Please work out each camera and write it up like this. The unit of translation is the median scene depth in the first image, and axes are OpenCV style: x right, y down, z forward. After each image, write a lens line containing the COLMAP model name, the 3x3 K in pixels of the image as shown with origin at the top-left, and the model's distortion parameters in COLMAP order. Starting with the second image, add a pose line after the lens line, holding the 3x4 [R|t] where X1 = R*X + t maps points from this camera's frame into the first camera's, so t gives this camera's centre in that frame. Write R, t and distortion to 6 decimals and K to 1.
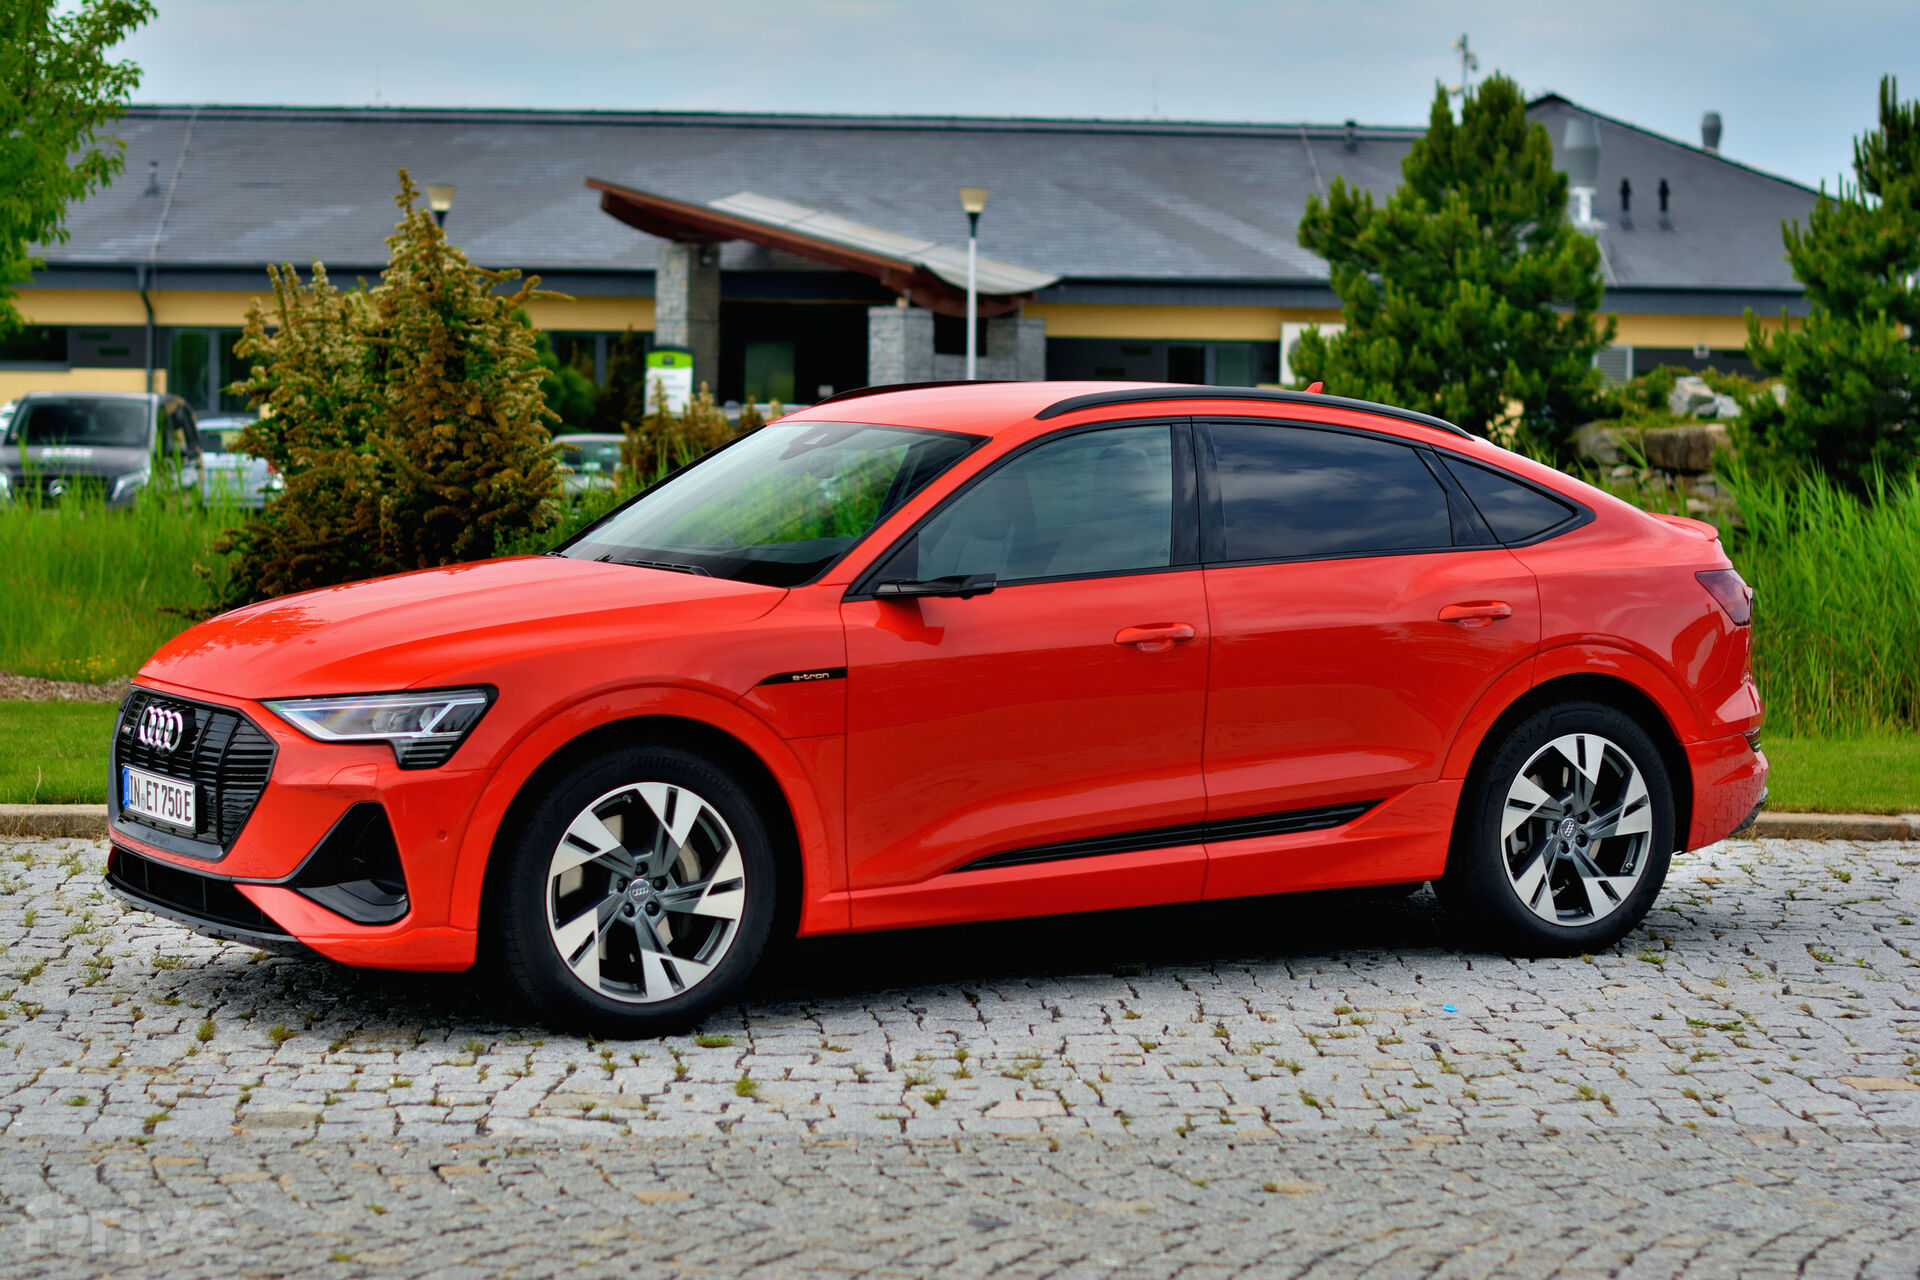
lens RADIAL K [[4174.2, 0, 960.0], [0, 4174.2, 640.0], [0, 0, 1]] dist [-0.177643, 0.091443]
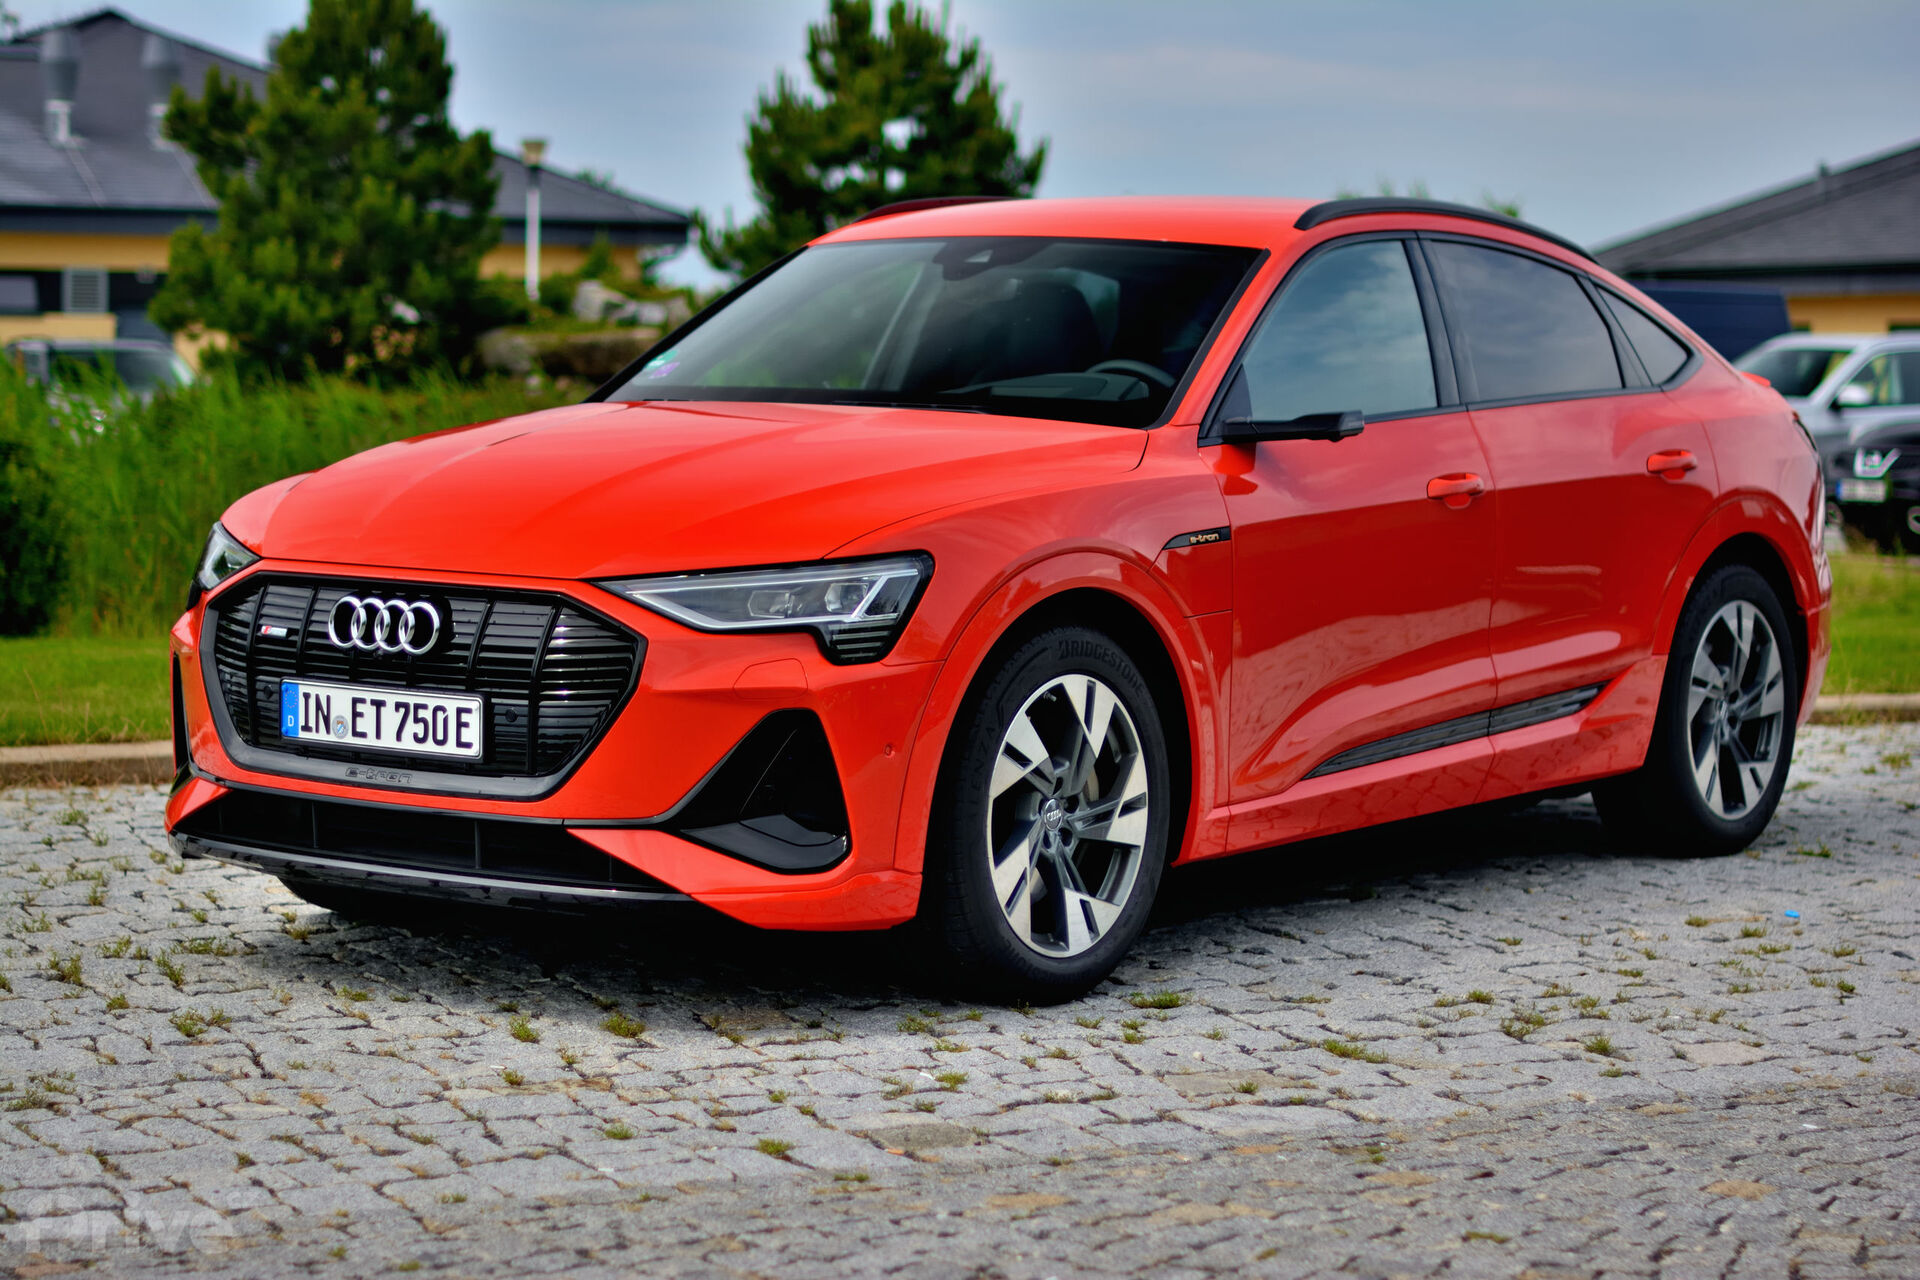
lens RADIAL K [[4174.2, 0, 960.0], [0, 4174.2, 640.0], [0, 0, 1]] dist [-0.177643, 0.091443]
pose [[0.917286, -0.026208, 0.397365, -0.396449], [0.021389, 0.999634, 0.016553, 0.014095], [-0.397653, -0.006685, 0.917511, 0.286703]]
